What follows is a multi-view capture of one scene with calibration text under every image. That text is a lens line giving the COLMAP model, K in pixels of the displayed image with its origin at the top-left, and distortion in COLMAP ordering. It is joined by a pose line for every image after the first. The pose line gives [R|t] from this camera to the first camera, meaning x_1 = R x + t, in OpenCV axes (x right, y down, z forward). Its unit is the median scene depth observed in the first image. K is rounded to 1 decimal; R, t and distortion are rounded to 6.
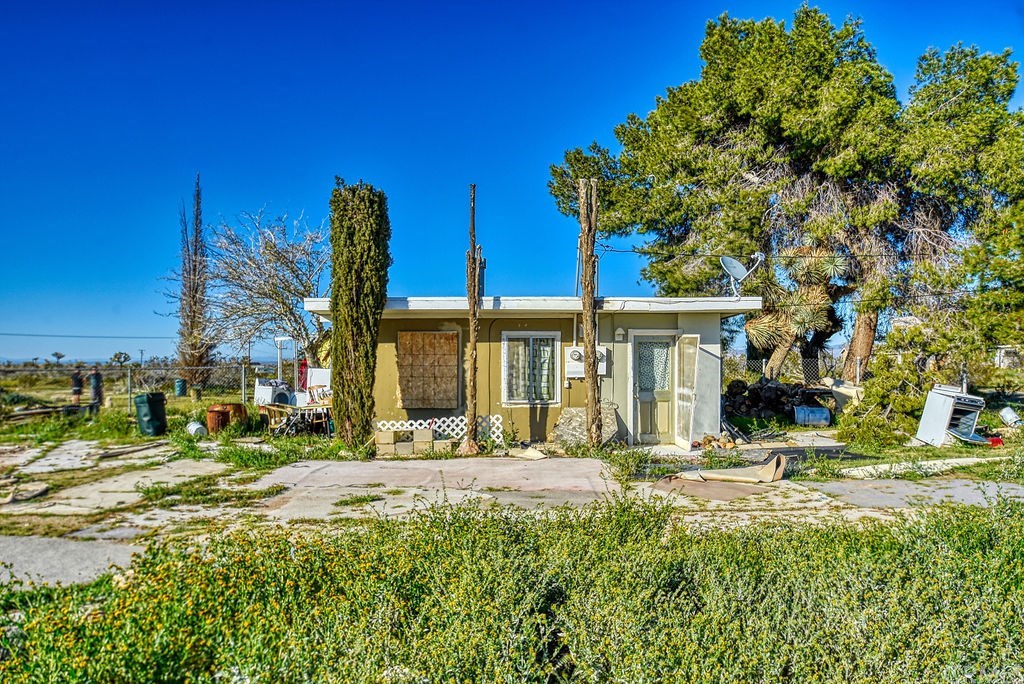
lens RADIAL K [[637.3, 0, 512.8], [0, 637.3, 346.8], [0, 0, 1]] dist [-0.011074, -0.001379]
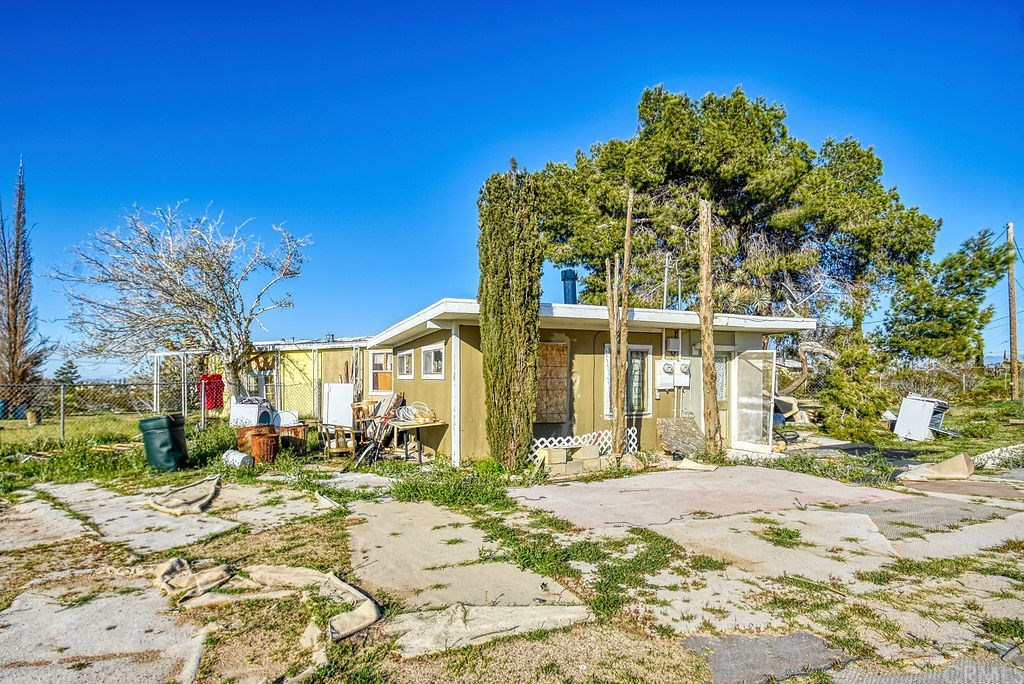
lens RADIAL K [[515.6, 0, 513.5], [0, 515.6, 371.9], [0, 0, 1]] dist [0.005183, 0.000571]
pose [[0.930986, 0.003407, 0.365040, -0.445985], [-0.006107, 0.999962, 0.006242, 0.015925], [-0.365005, -0.008040, 0.930971, 0.295810]]
